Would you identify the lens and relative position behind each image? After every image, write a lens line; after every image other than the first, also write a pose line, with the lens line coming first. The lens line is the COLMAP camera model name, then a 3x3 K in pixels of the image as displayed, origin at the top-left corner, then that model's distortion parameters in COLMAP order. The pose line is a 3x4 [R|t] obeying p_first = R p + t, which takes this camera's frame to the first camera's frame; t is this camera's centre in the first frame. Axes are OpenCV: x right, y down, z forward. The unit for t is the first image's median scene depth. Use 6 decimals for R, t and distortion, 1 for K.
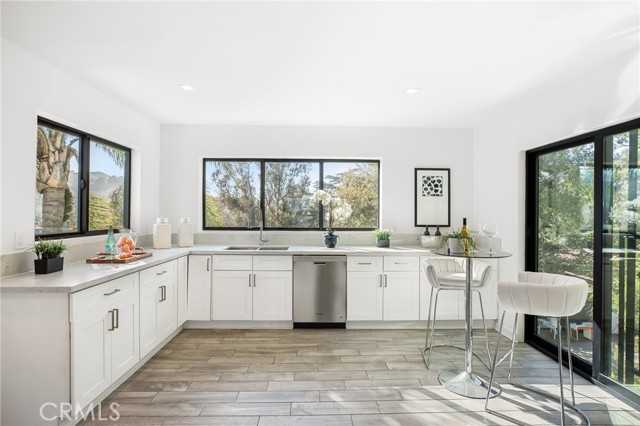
lens RADIAL K [[349.6, 0, 317.6], [0, 349.6, 213.5], [0, 0, 1]] dist [-0.000956, -0.000032]
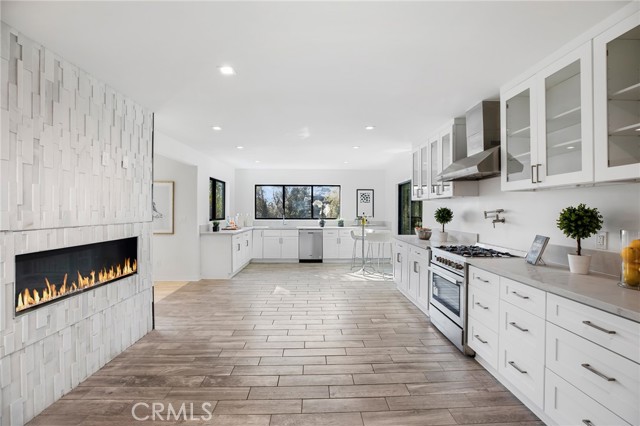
lens RADIAL K [[295.3, 0, 324.7], [0, 295.3, 212.0], [0, 0, 1]] dist [-0.000289, -0.000165]
pose [[0.999712, -0.002286, 0.023880, 0.048506], [0.002219, 0.999994, 0.002832, 0.001546], [-0.023886, -0.002778, 0.999711, -0.860638]]
